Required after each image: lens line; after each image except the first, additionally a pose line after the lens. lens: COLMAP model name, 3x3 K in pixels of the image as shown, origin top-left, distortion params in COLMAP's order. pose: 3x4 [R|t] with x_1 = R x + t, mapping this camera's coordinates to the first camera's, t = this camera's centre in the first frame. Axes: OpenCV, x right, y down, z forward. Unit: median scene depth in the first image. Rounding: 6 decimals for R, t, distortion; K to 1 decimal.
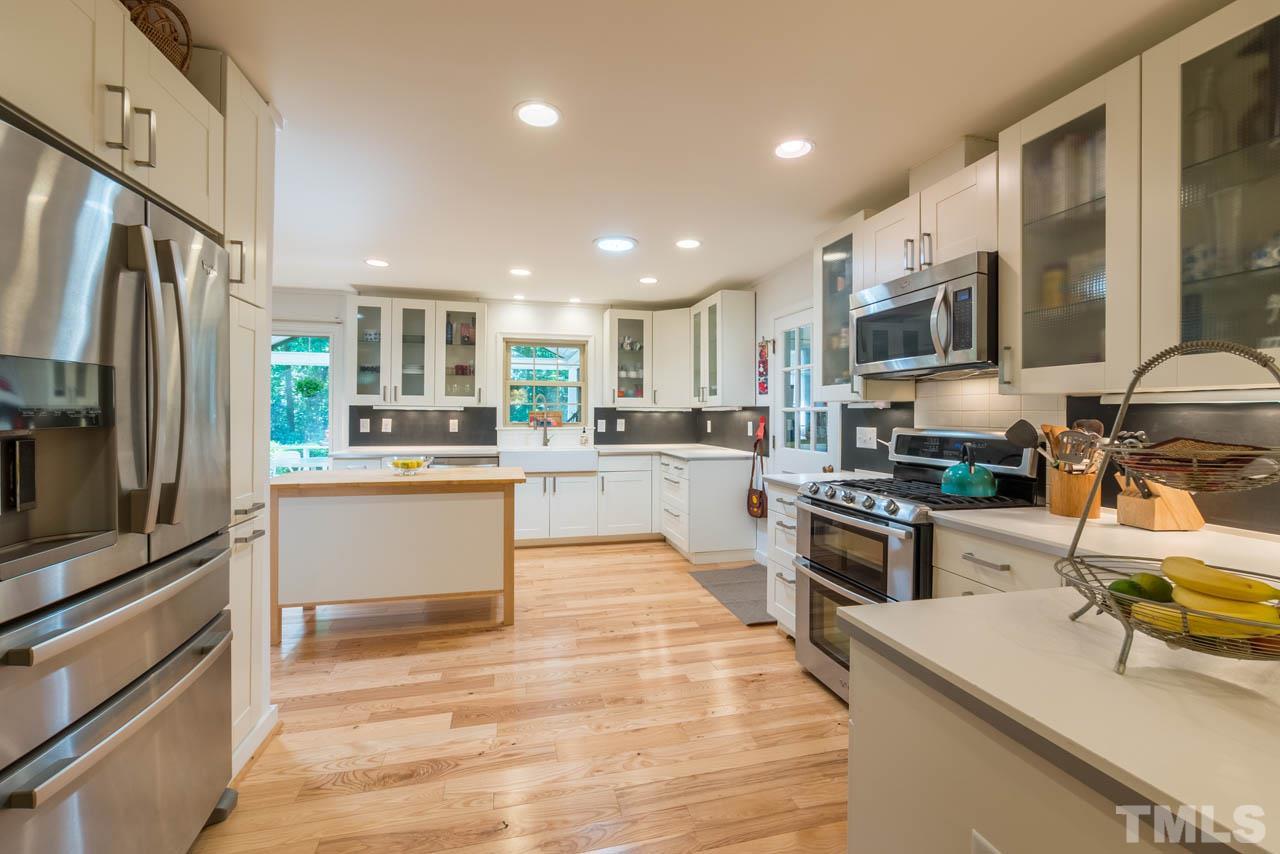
lens RADIAL K [[530.9, 0, 636.7], [0, 530.9, 418.0], [0, 0, 1]] dist [0.003319, 0.000356]
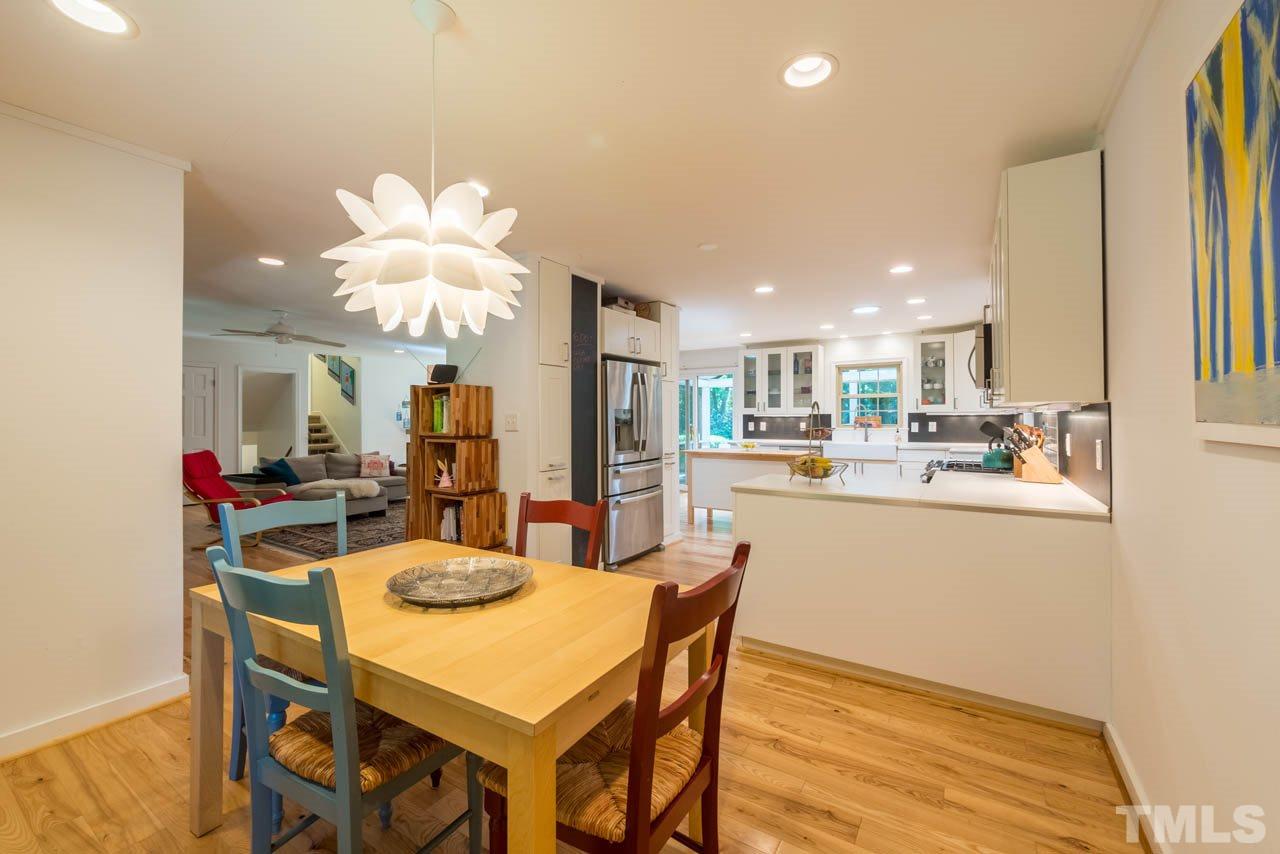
lens RADIAL K [[530.9, 0, 640.0], [0, 530.9, 418.5], [0, 0, 1]] dist [0.003319, 0.000356]
pose [[0.693556, -0.008678, -0.720350, 0.436590], [0.003890, 0.999958, -0.008301, 0.002047], [0.720392, 0.002955, 0.693561, -0.391160]]
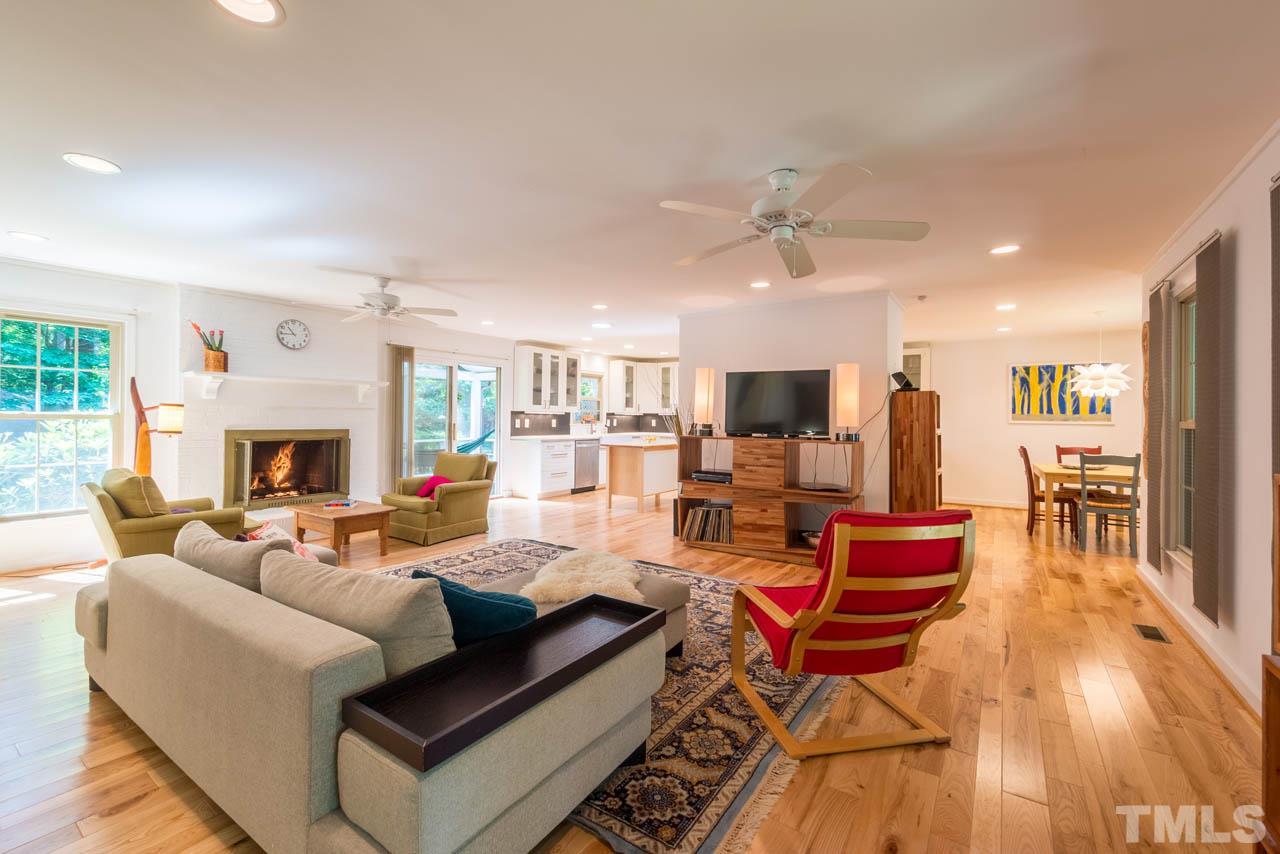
lens RADIAL K [[530.9, 0, 639.7], [0, 530.9, 418.2], [0, 0, 1]] dist [0.003319, 0.000356]
pose [[0.743836, 0.000066, 0.668363, -1.320797], [-0.005000, 0.999973, 0.005465, -0.012549], [-0.668344, -0.007407, 0.743815, -0.454526]]
